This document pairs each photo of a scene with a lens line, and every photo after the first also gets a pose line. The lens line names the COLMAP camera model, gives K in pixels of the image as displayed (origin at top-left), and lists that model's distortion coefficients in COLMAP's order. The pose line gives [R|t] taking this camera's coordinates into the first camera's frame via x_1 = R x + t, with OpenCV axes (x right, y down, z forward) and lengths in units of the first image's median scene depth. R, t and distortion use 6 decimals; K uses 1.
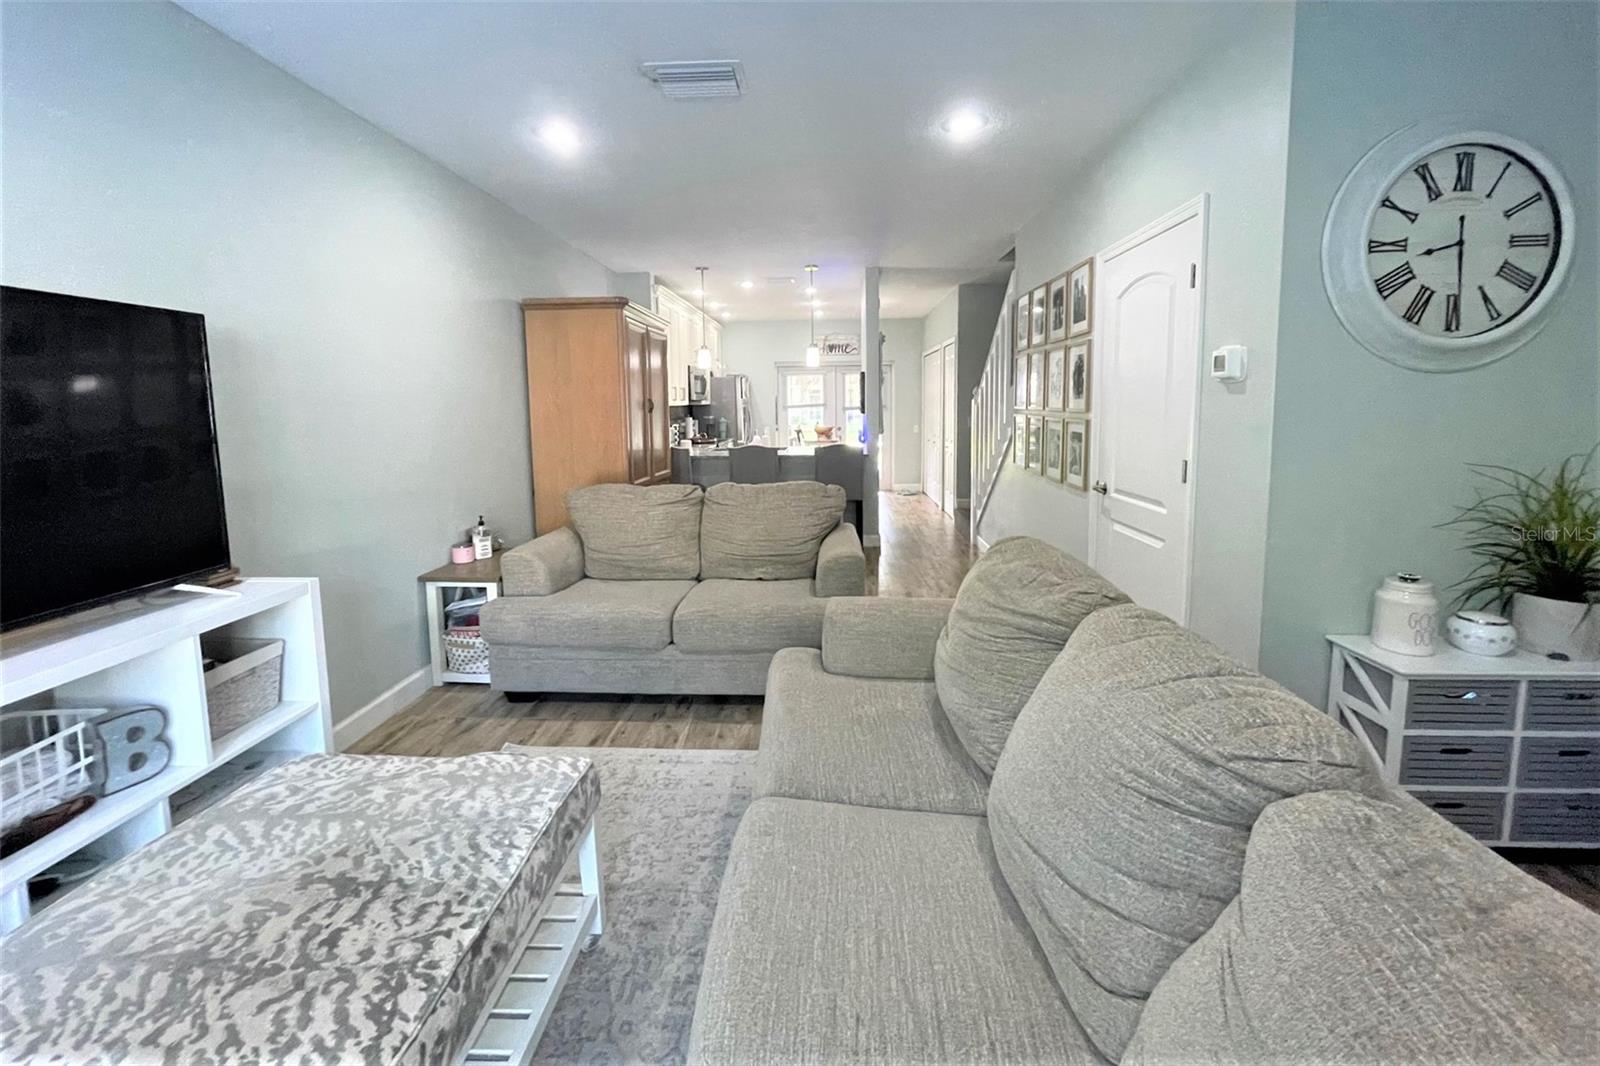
lens RADIAL K [[647.0, 0, 799.8], [0, 647.0, 472.4], [0, 0, 1]] dist [-0.002588, 0.000257]
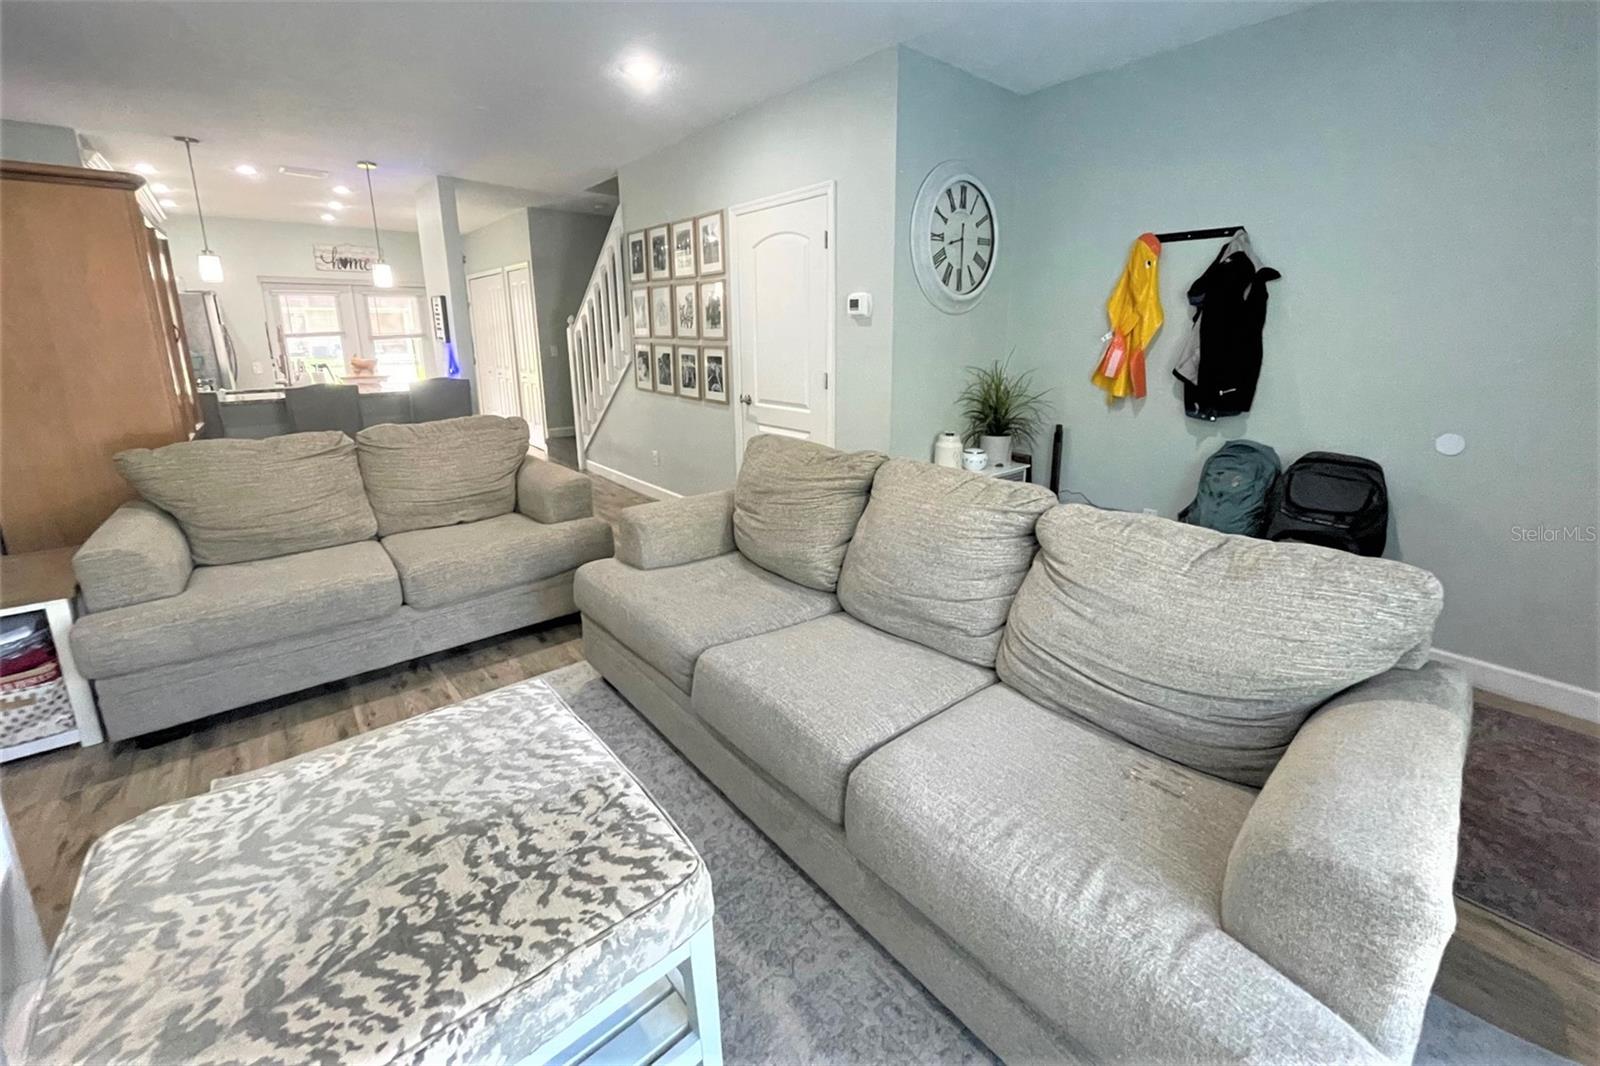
lens RADIAL K [[647.0, 0, 800.5], [0, 647.0, 474.7], [0, 0, 1]] dist [-0.002588, 0.000257]
pose [[0.730739, -0.143206, 0.667467, -0.553205], [0.068968, 0.988234, 0.136521, 0.005532], [-0.679164, -0.053727, 0.732017, -0.018900]]
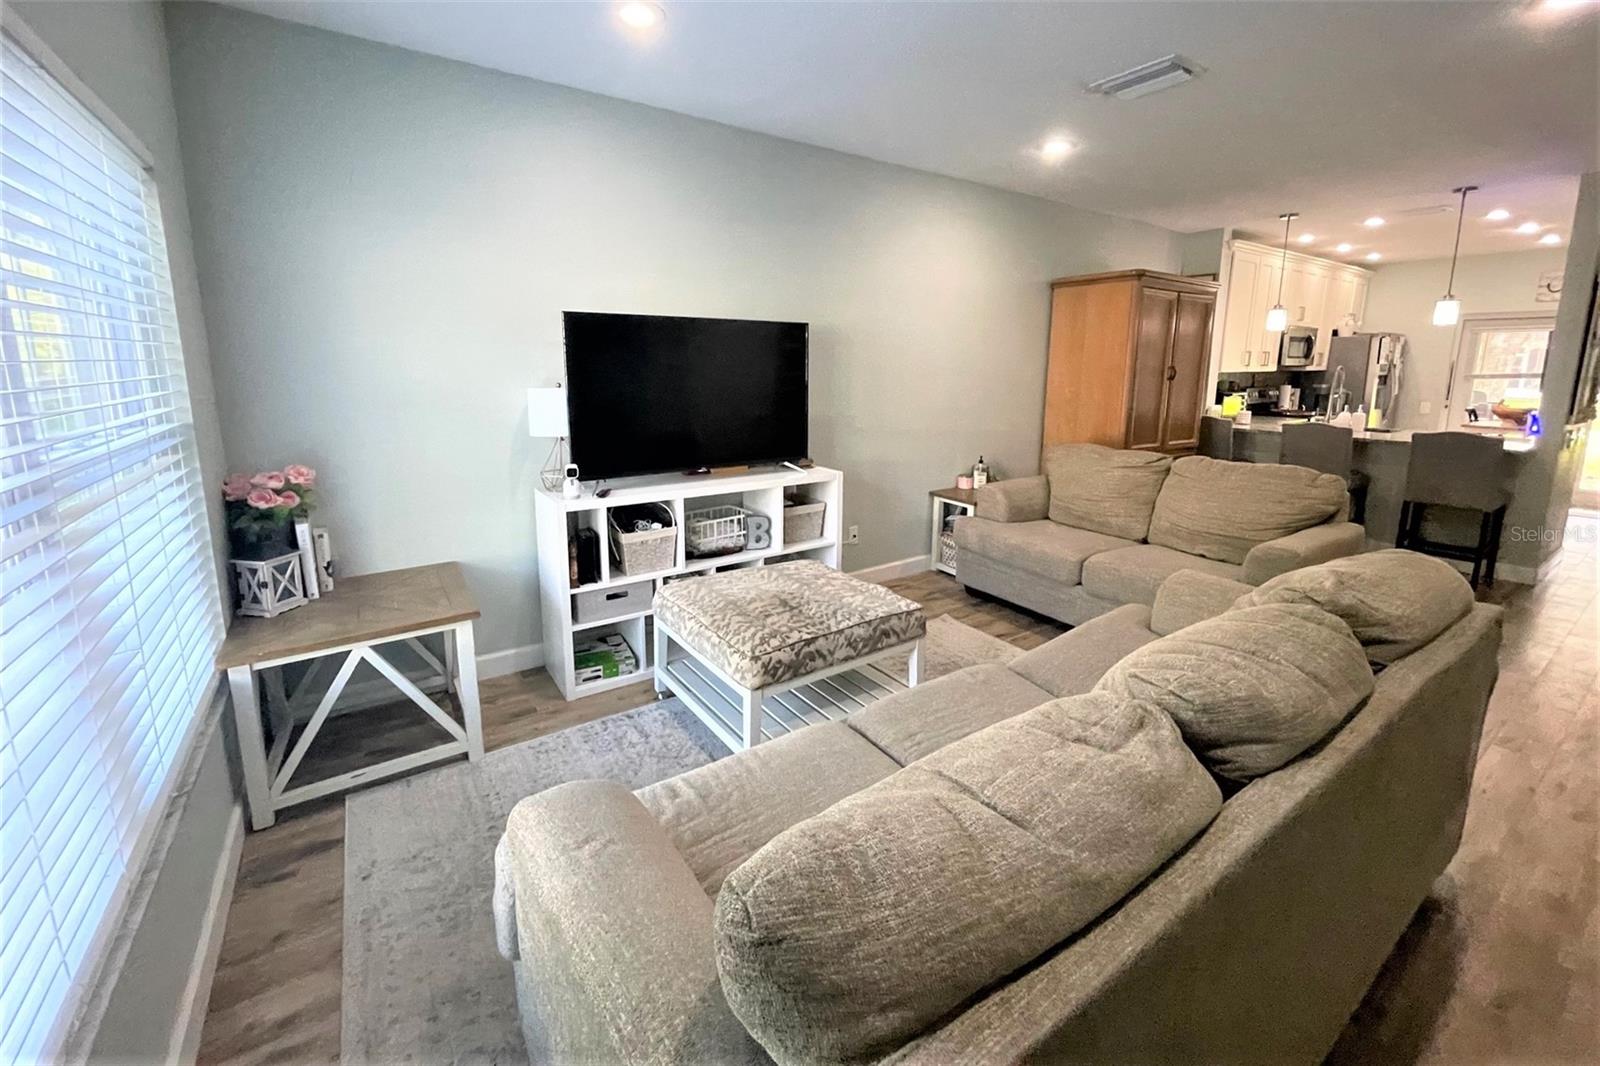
lens RADIAL K [[647.0, 0, 792.1], [0, 647.0, 473.1], [0, 0, 1]] dist [-0.002588, 0.000257]
pose [[0.594735, 0.152550, -0.789315, 0.571199], [-0.097877, 0.988267, 0.117252, -0.025793], [0.797941, 0.007522, 0.602689, -0.168186]]
